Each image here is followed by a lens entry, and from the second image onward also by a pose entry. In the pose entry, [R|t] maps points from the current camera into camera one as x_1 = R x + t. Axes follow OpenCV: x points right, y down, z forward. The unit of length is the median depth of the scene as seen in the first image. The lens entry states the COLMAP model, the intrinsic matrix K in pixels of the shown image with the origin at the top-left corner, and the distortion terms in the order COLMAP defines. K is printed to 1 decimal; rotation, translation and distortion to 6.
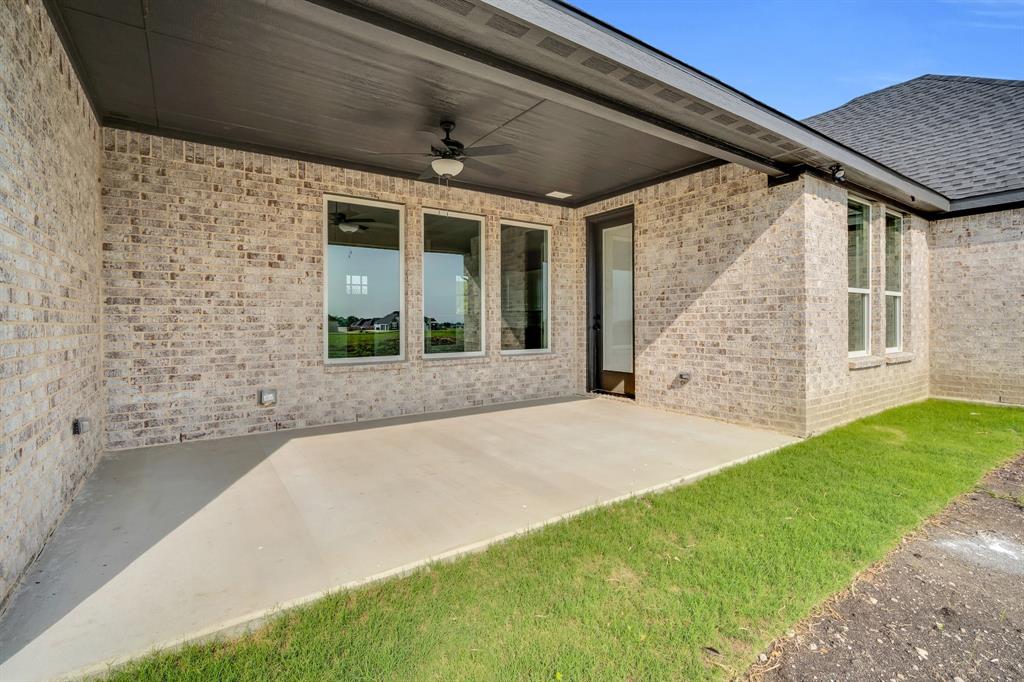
lens RADIAL K [[467.6, 0, 515.9], [0, 467.6, 324.9], [0, 0, 1]] dist [0.000507, -0.000154]
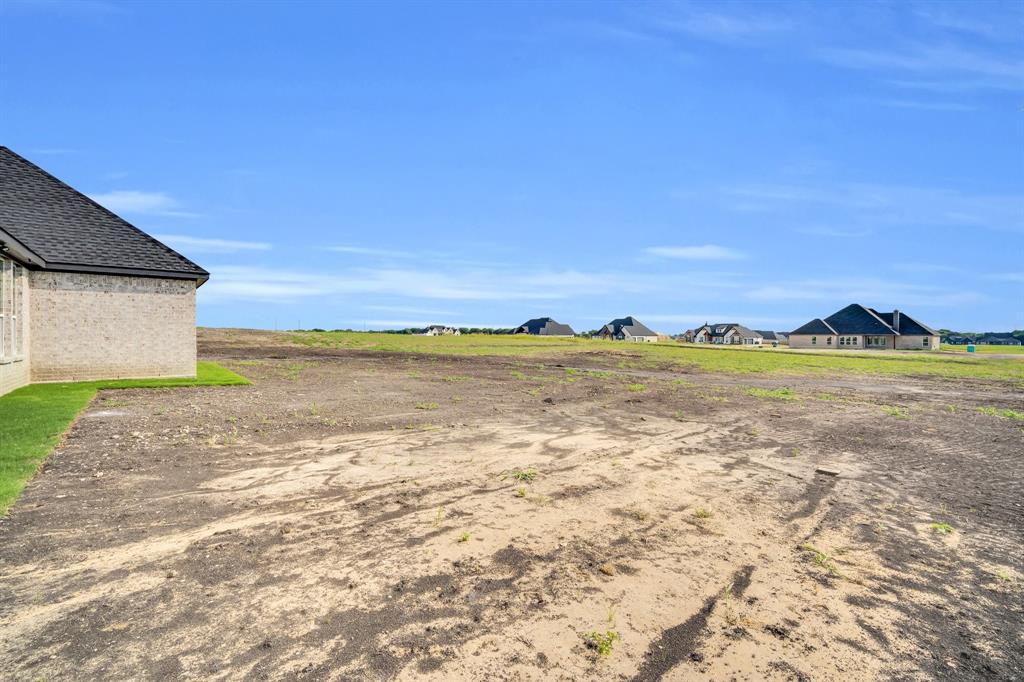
lens RADIAL K [[467.6, 0, 509.7], [0, 467.6, 338.7], [0, 0, 1]] dist [0.000507, -0.000154]
pose [[-0.053846, -0.002279, 0.998547, -0.797636], [0.002644, 0.999994, 0.002425, 0.006020], [-0.998546, 0.002770, -0.053840, -0.538812]]
